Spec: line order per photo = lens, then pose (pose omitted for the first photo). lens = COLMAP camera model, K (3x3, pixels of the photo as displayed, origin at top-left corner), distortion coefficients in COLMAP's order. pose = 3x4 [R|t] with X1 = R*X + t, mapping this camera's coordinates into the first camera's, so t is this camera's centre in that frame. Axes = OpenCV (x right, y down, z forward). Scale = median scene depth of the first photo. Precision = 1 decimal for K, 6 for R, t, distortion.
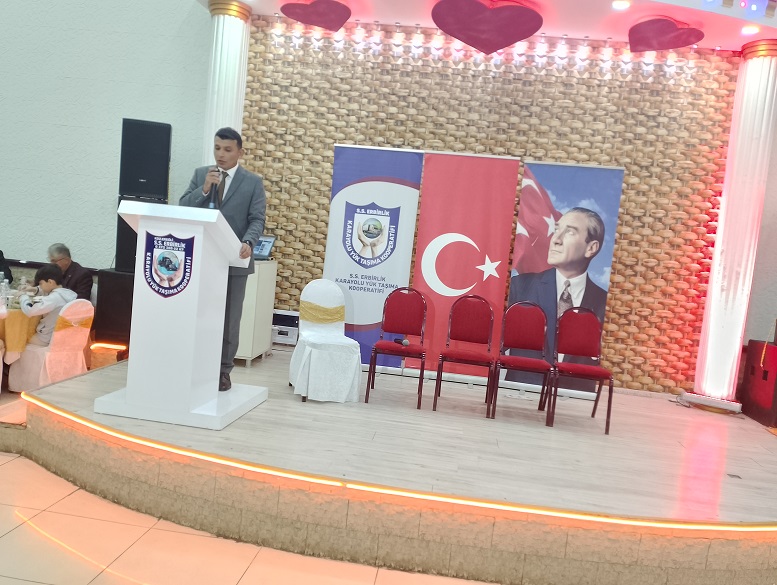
lens RADIAL K [[620.6, 0, 388.5], [0, 620.6, 292.5], [0, 0, 1]] dist [0.063531, -0.114970]
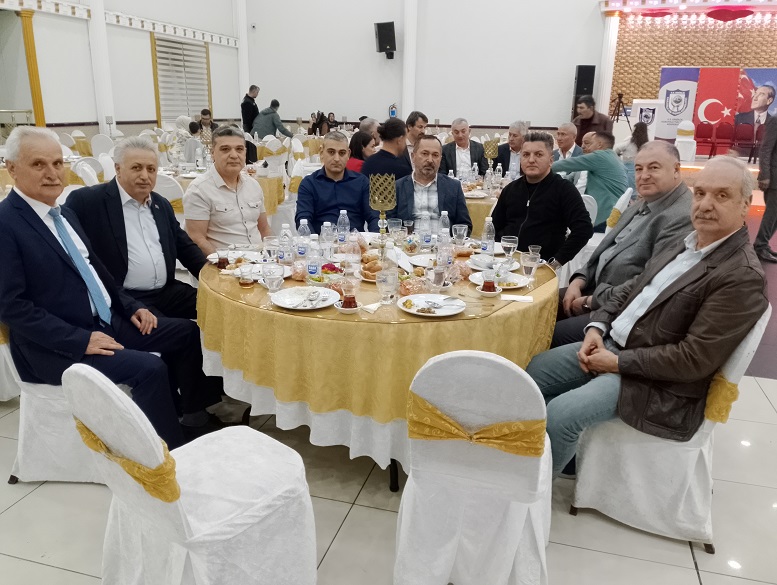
lens RADIAL K [[618.7, 0, 386.3], [0, 618.7, 289.3], [0, 0, 1]] dist [-0.072040, 0.057592]
pose [[0.981999, -0.034258, -0.185754, -0.771536], [0.072037, 0.977012, 0.200643, 0.072022], [0.174610, -0.210413, 0.961893, -1.798458]]
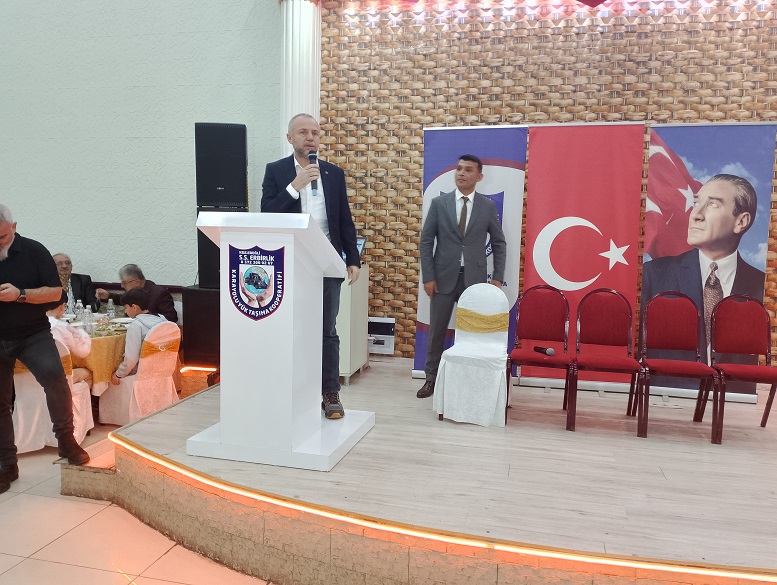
lens RADIAL K [[620.6, 0, 388.5], [0, 620.6, 292.5], [0, 0, 1]] dist [0.063531, -0.114970]
pose [[0.990367, -0.067378, -0.120966, -0.045051], [0.068875, 0.997591, 0.008232, -0.015808], [0.120120, -0.016484, 0.992622, 0.109846]]
